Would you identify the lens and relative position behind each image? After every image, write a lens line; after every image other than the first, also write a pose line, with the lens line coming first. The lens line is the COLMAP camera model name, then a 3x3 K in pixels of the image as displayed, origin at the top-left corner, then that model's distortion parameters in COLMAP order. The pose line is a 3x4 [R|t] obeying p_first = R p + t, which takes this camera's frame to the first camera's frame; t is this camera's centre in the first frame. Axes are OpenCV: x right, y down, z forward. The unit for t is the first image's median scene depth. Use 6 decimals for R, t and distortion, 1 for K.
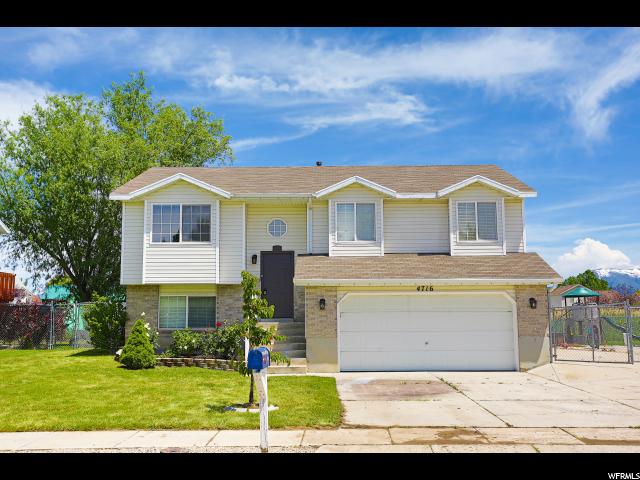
lens RADIAL K [[647.3, 0, 319.0], [0, 647.3, 243.6], [0, 0, 1]] dist [0.041483, 0.000000]
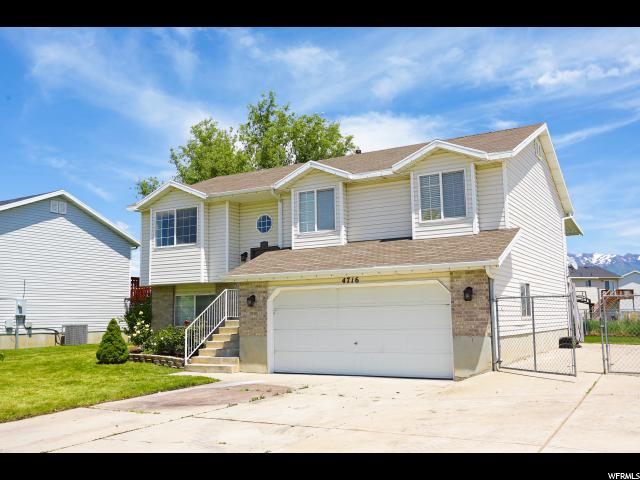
lens RADIAL K [[608.9, 0, 320.2], [0, 608.9, 235.7], [0, 0, 1]] dist [0.015678, 0.000000]
pose [[0.866746, -0.073628, -0.493286, 0.490473], [0.066827, 0.997269, -0.031431, 0.030263], [0.494253, -0.005723, 0.869299, 0.250035]]
